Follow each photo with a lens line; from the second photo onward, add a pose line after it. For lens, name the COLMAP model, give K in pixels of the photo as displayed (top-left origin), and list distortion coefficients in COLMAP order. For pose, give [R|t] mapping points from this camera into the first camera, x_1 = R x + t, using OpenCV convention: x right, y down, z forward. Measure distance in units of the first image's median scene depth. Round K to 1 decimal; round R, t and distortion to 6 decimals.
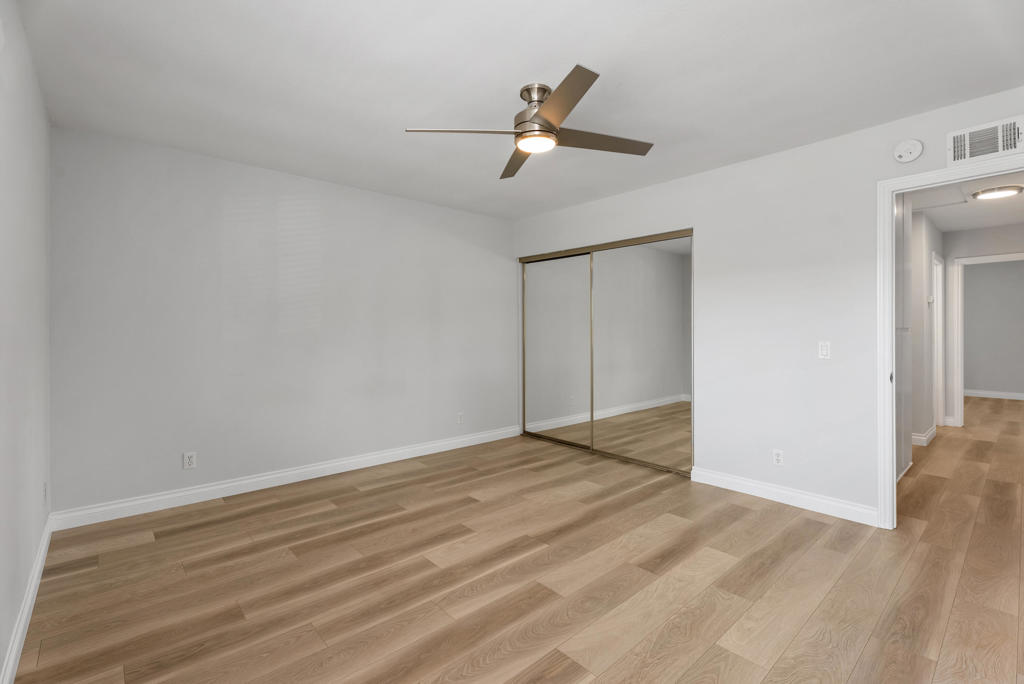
lens RADIAL K [[457.3, 0, 515.2], [0, 457.3, 333.8], [0, 0, 1]] dist [0.000063, -0.000311]
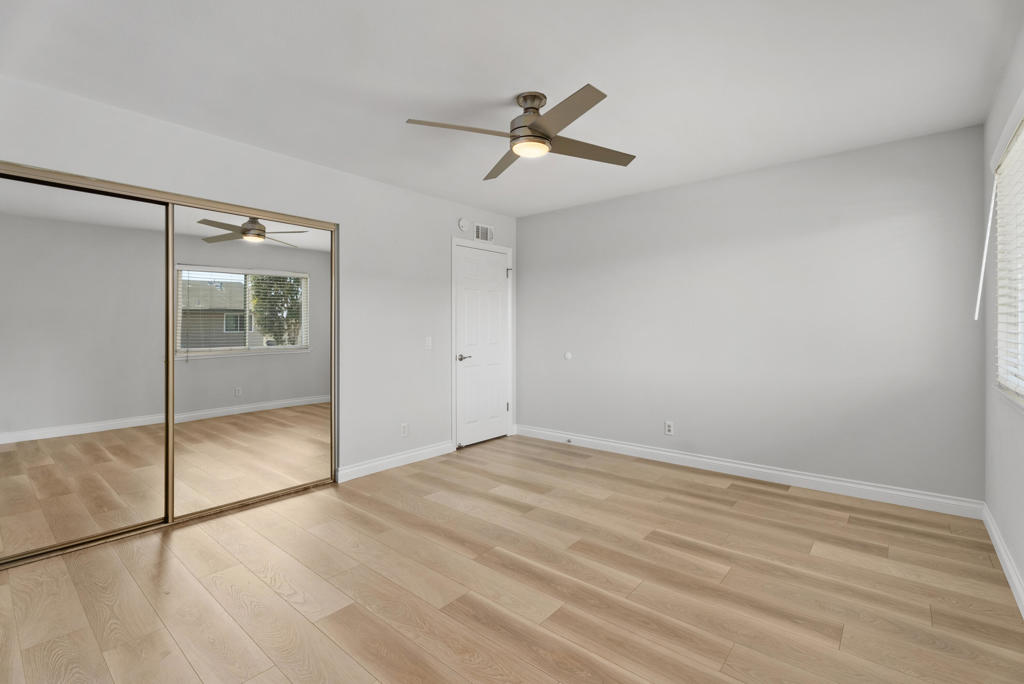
lens RADIAL K [[457.8, 0, 512.2], [0, 457.8, 338.5], [0, 0, 1]] dist [0.000024, -0.000841]
pose [[-0.131748, -0.016014, 0.991154, -0.916400], [0.007594, 0.999824, 0.017164, -0.002126], [-0.991254, 0.009788, -0.131604, 1.109748]]
